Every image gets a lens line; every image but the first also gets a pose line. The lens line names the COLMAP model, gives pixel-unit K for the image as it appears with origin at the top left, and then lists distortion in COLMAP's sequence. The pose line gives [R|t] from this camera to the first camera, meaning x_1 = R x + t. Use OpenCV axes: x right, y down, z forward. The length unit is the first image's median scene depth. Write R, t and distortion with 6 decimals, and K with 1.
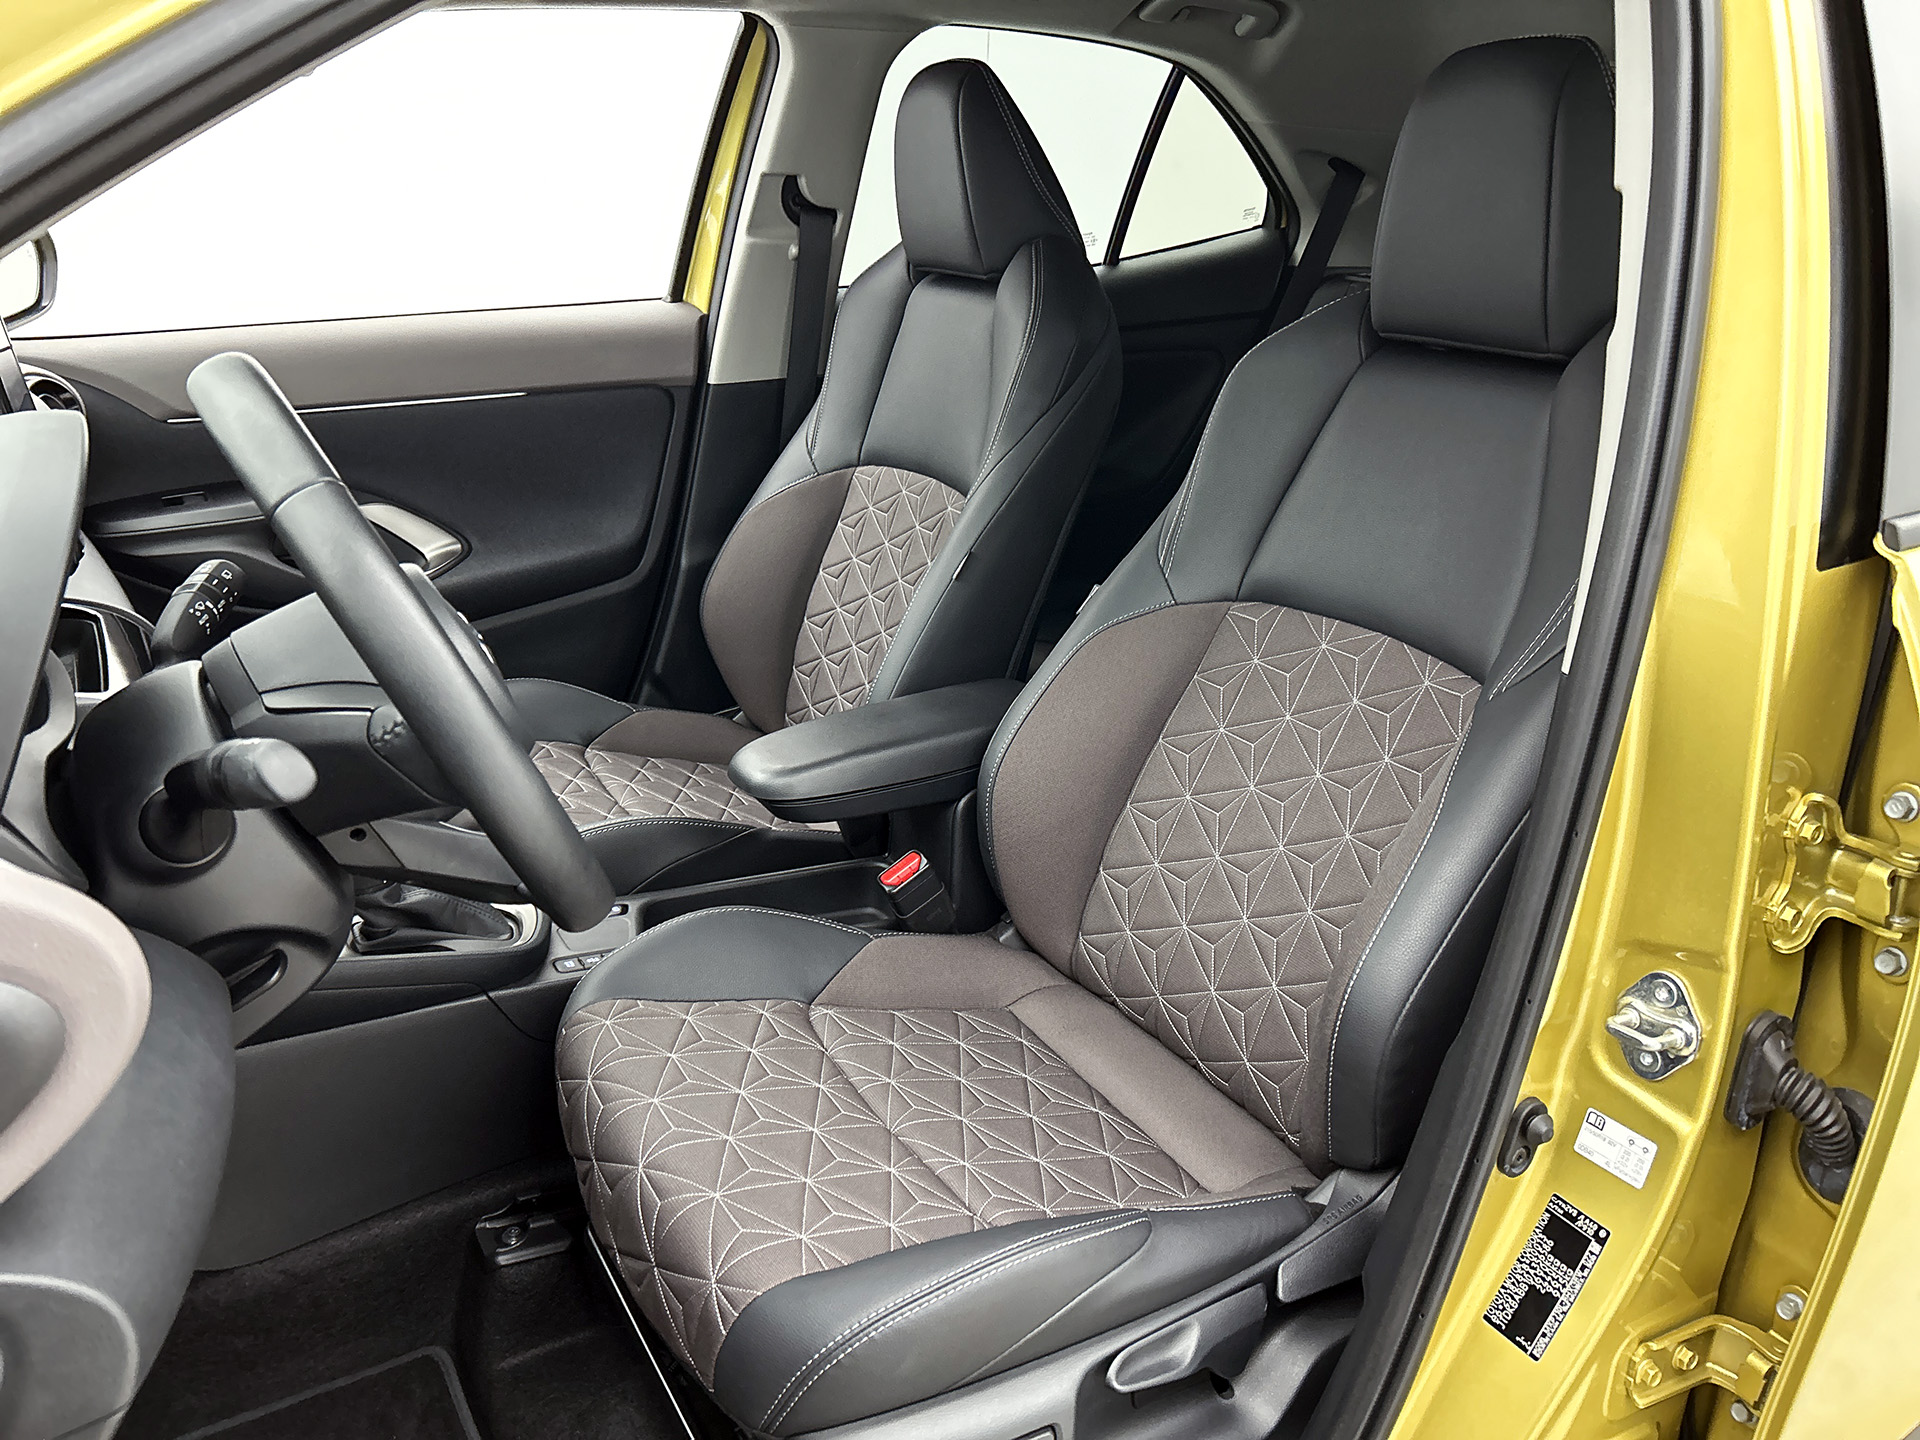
lens RADIAL K [[1495.8, 0, 957.8], [0, 1495.8, 716.4], [0, 0, 1]] dist [0.027892, -0.017940]
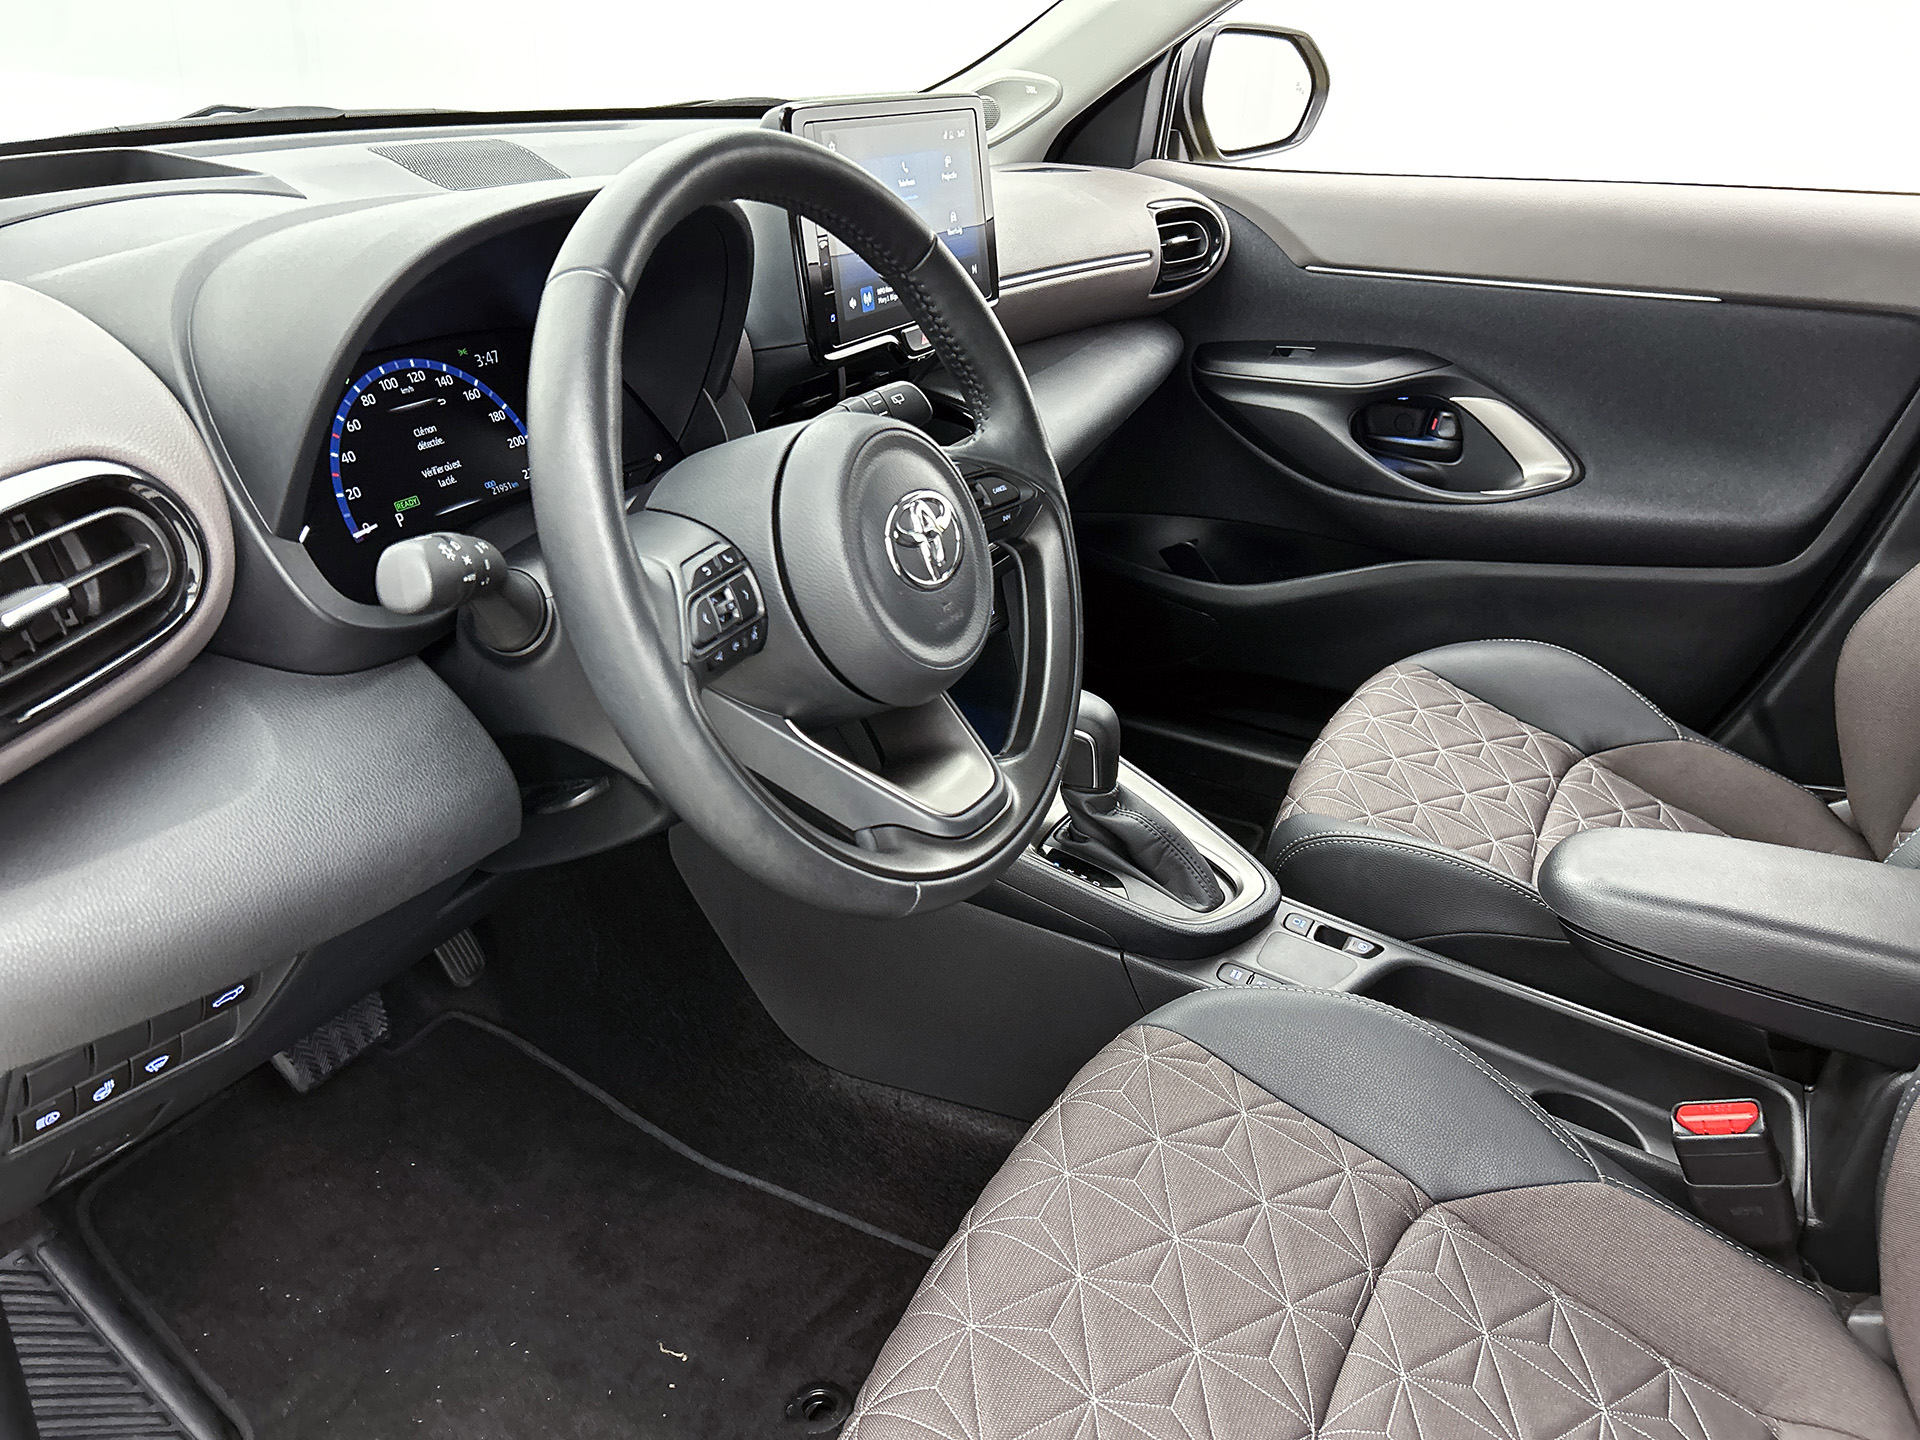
lens RADIAL K [[1527.0, 0, 993.0], [0, 1527.0, 684.0], [0, 0, 1]] dist [0.017877, 0.007293]
pose [[0.525127, 0.349748, -0.775834, 0.191276], [-0.307111, 0.928097, 0.210519, -0.085441], [0.793678, 0.127718, 0.594780, 0.270515]]
